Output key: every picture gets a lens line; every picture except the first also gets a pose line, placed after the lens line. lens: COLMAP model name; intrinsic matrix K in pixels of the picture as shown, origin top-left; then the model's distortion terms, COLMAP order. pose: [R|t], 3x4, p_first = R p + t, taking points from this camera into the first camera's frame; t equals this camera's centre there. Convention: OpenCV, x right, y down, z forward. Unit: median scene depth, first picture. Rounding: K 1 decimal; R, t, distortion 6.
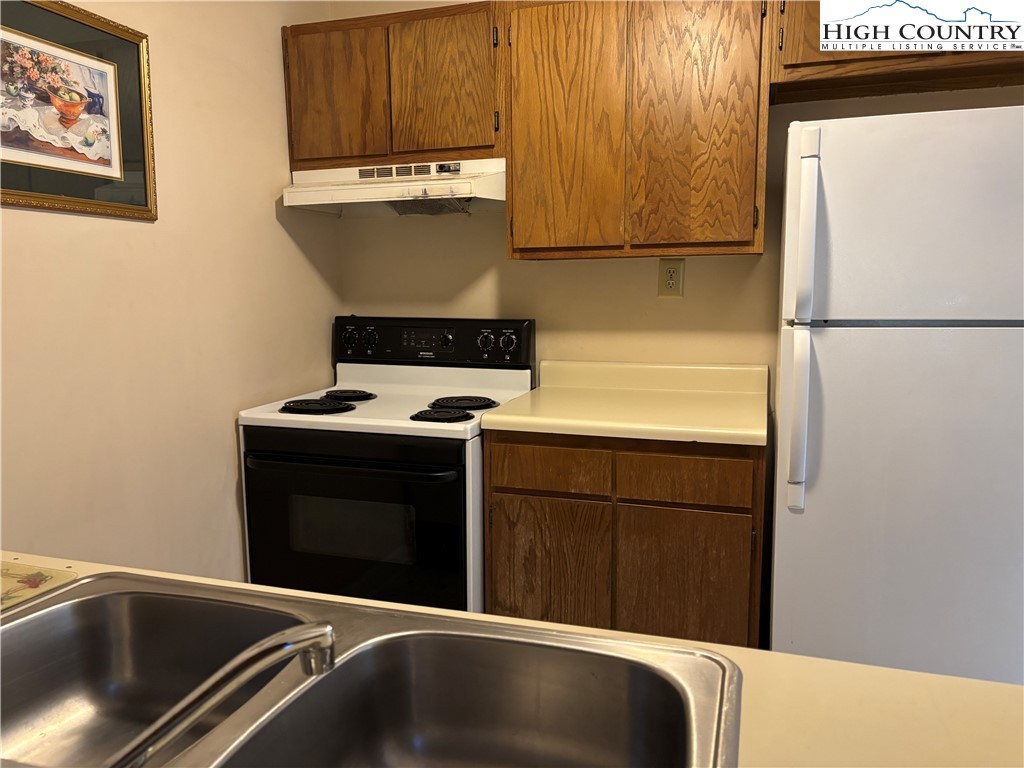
lens RADIAL K [[769.5, 0, 516.7], [0, 769.5, 391.6], [0, 0, 1]] dist [0.054580, -0.056136]
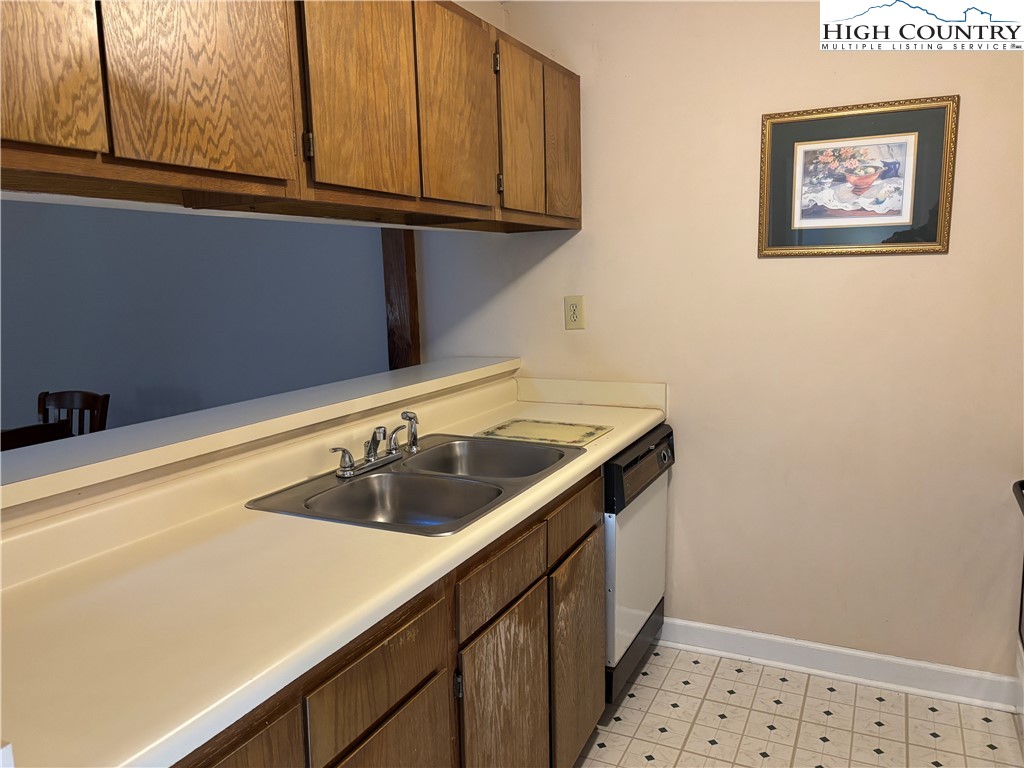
lens RADIAL K [[769.5, 0, 516.7], [0, 769.5, 391.6], [0, 0, 1]] dist [0.054580, -0.056136]
pose [[-0.122532, 0.161894, -0.979171, 0.781372], [-0.119333, 0.977045, 0.176475, -0.141143], [0.985264, 0.138471, -0.100400, 0.494664]]
